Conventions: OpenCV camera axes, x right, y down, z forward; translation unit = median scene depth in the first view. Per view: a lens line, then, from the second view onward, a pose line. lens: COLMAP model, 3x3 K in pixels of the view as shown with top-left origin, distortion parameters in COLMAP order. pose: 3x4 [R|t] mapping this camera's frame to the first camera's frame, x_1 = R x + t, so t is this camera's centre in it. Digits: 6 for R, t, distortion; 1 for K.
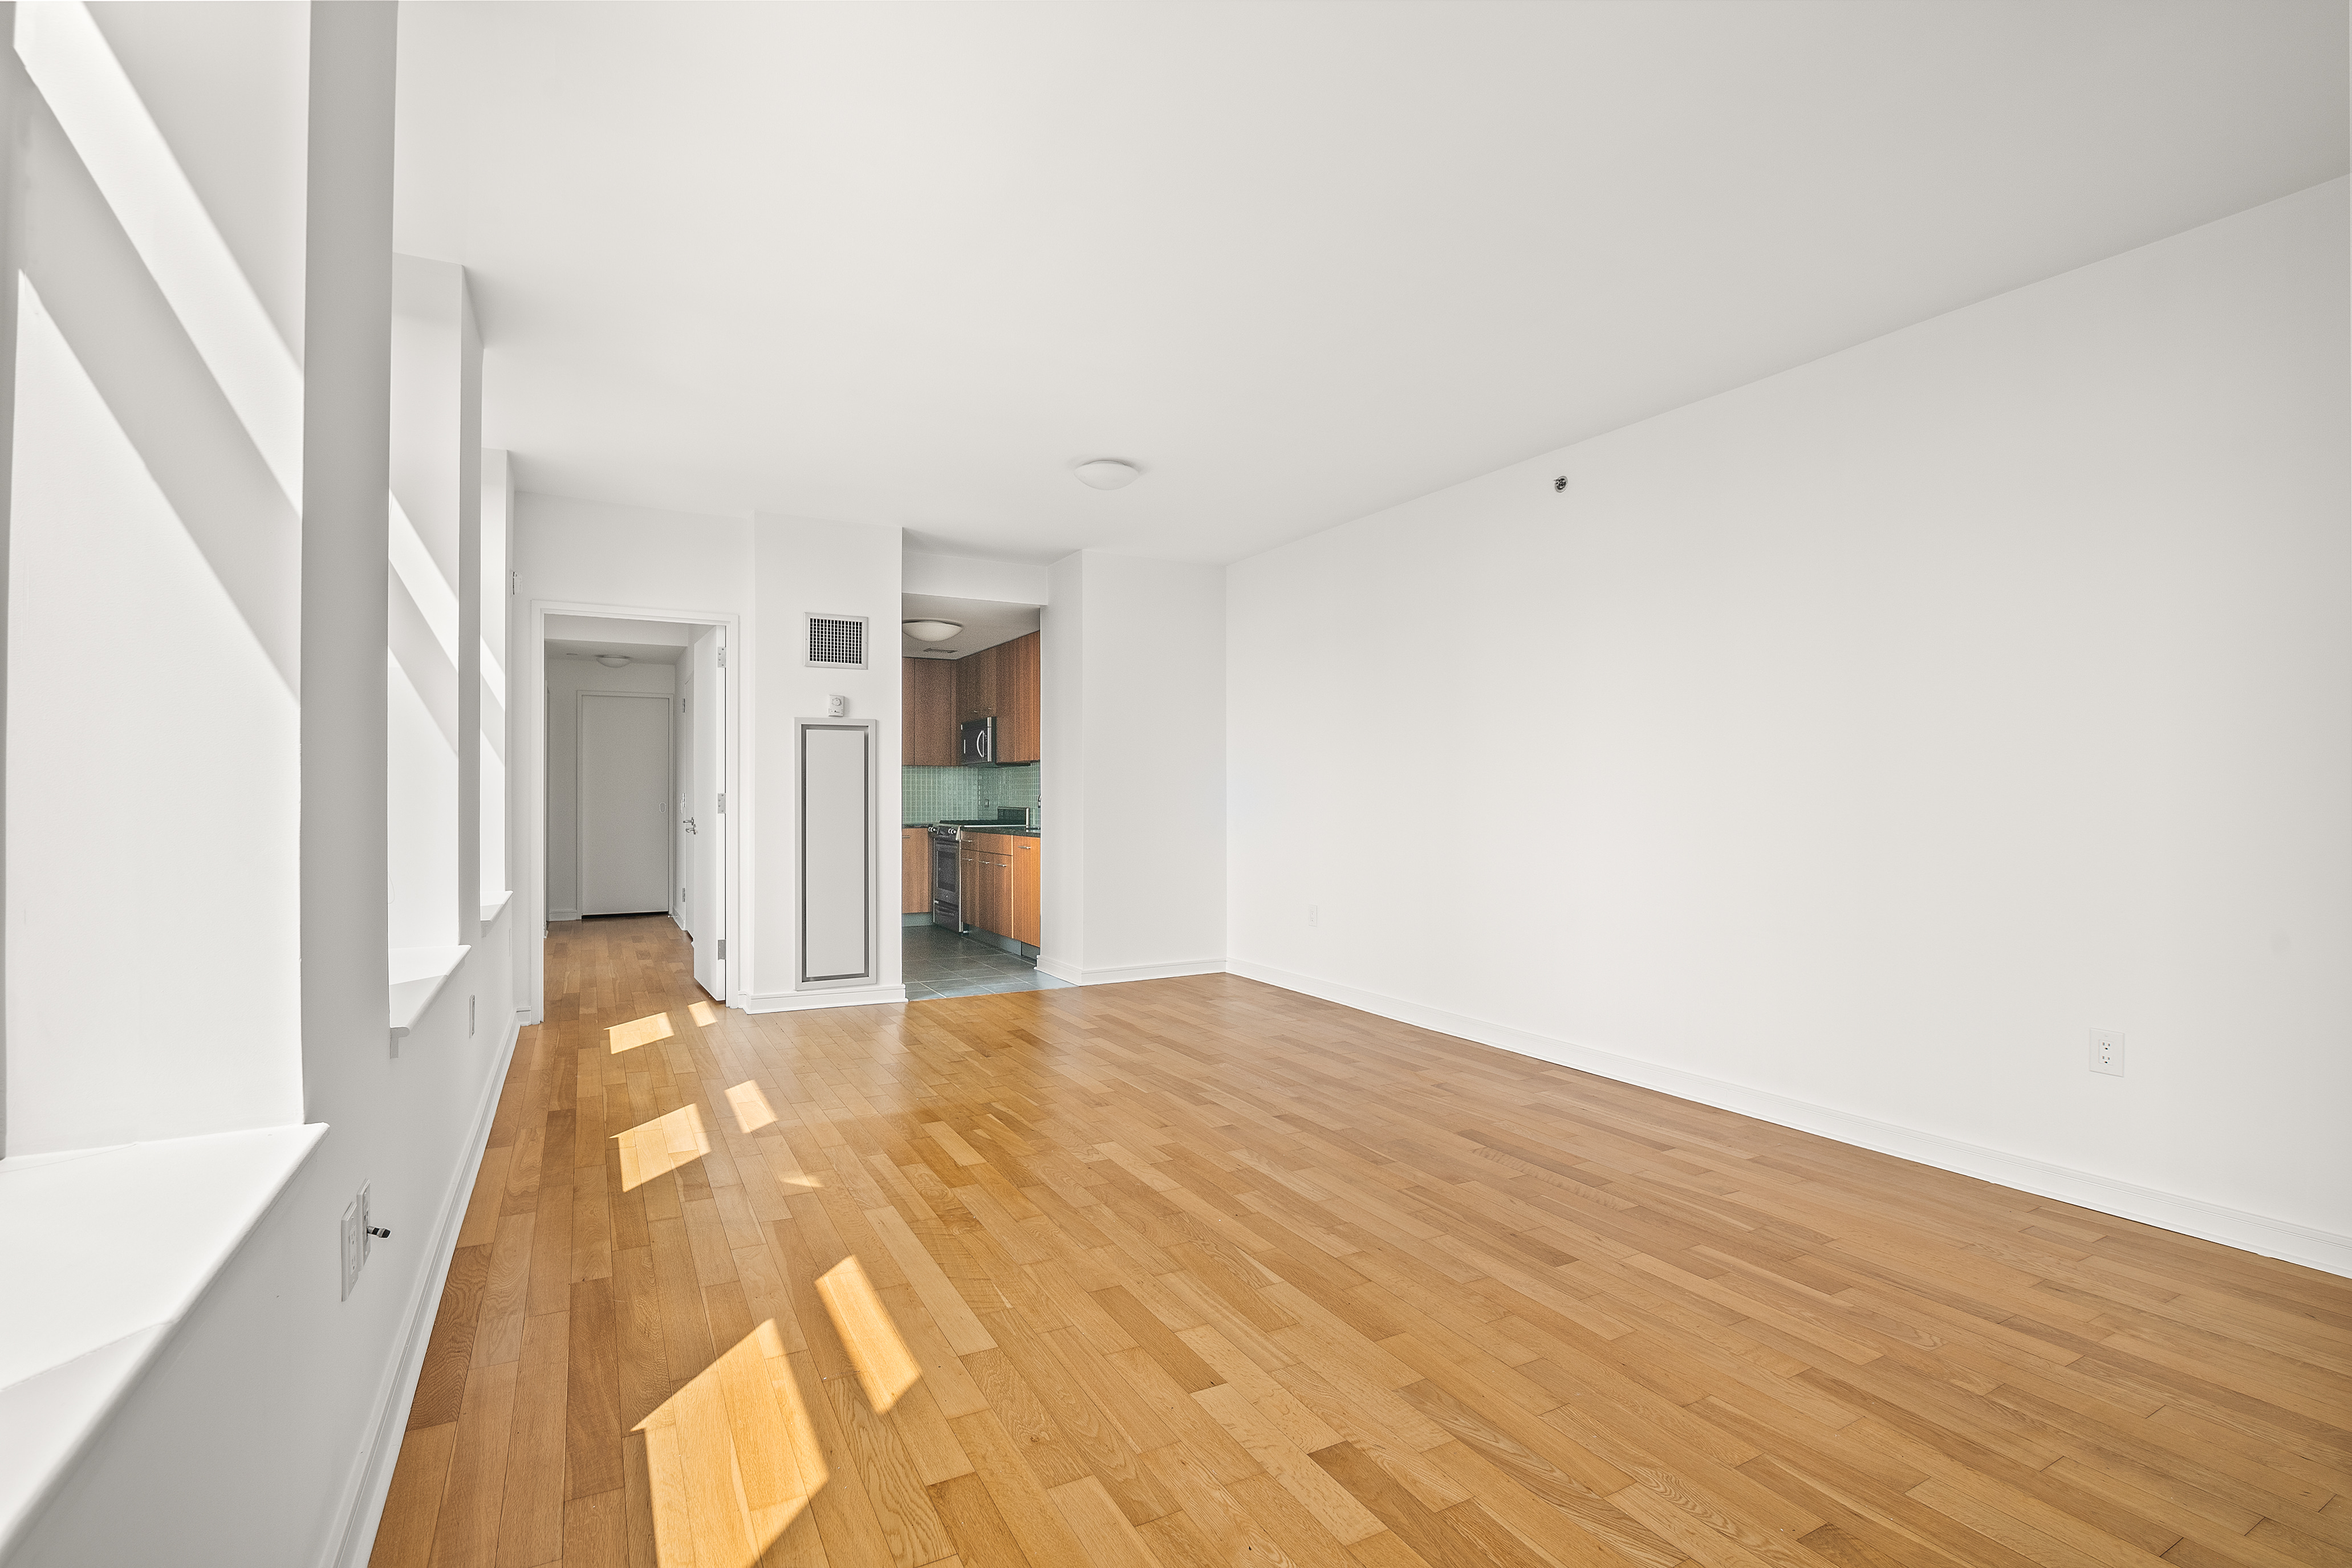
lens RADIAL K [[1072.6, 0, 1176.0], [0, 1072.6, 784.0], [0, 0, 1]] dist [-0.000424, 0.000015]
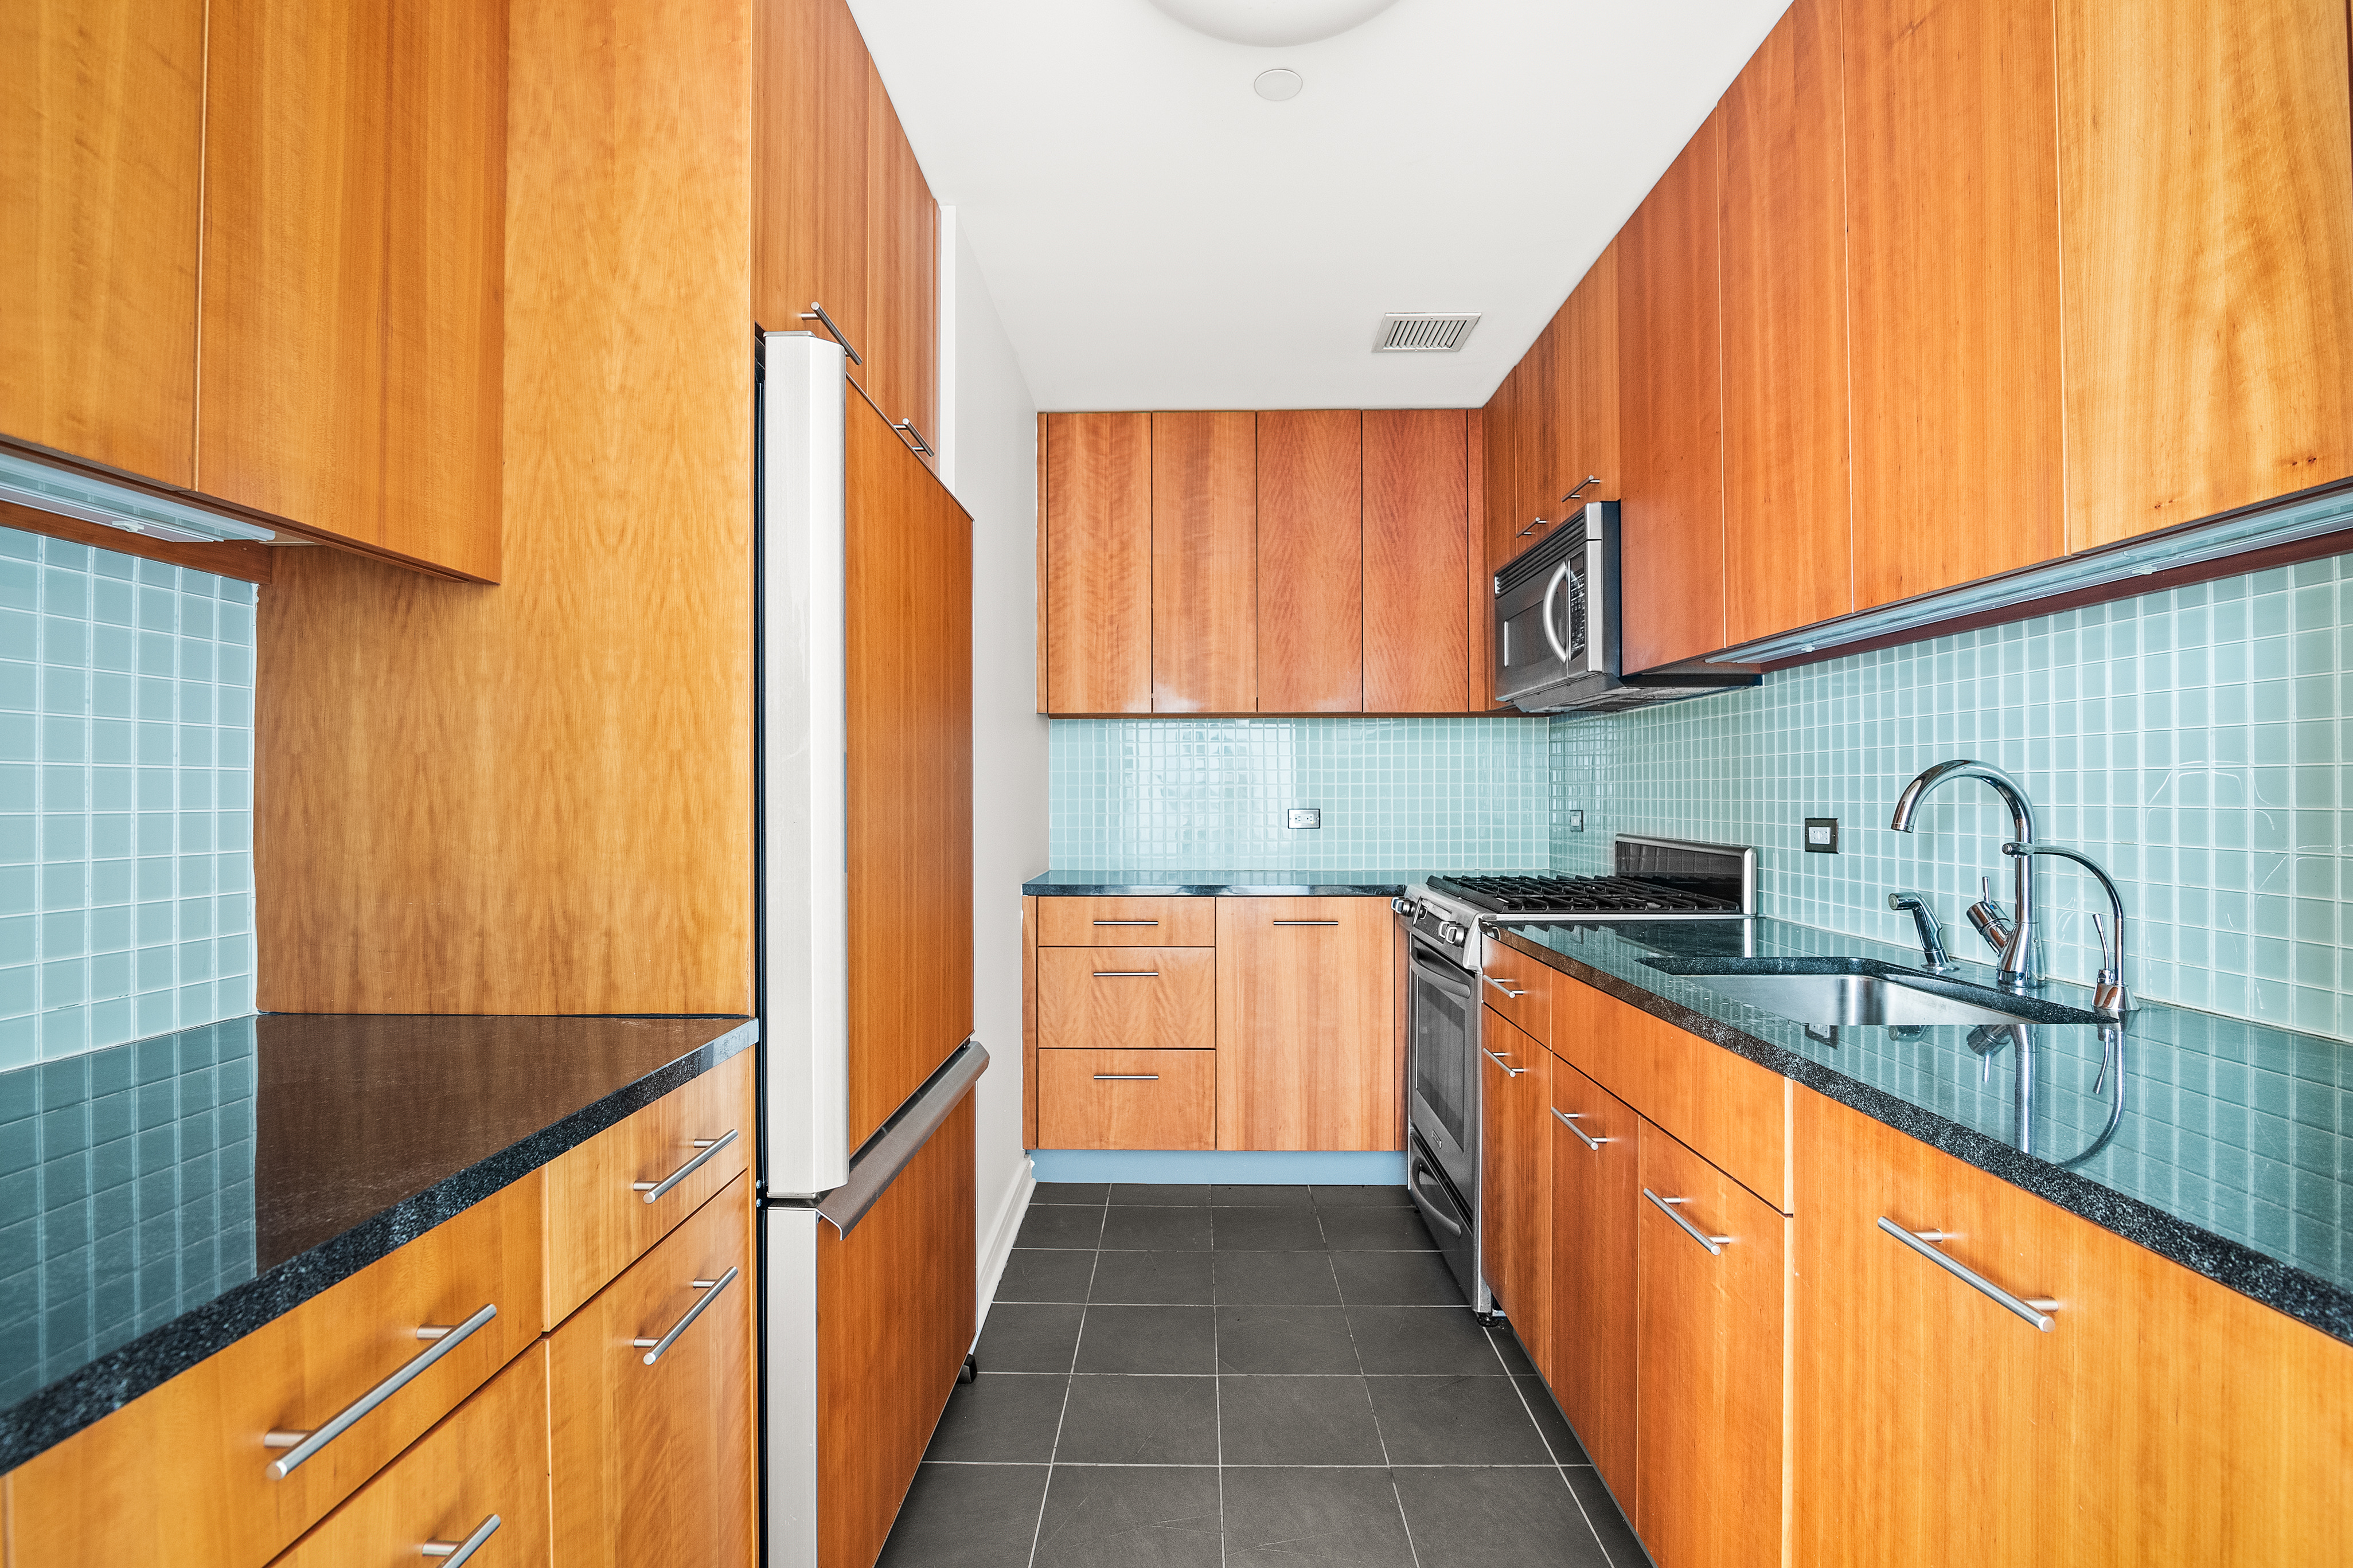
lens RADIAL K [[1072.9, 0, 1176.5], [0, 1072.9, 784.0], [0, 0, 1]] dist [-0.000424, 0.000015]
pose [[0.868379, -0.003453, -0.495889, -0.131384], [0.007040, 0.999961, 0.005365, 0.005129], [0.495851, -0.008150, 0.868370, 0.712287]]
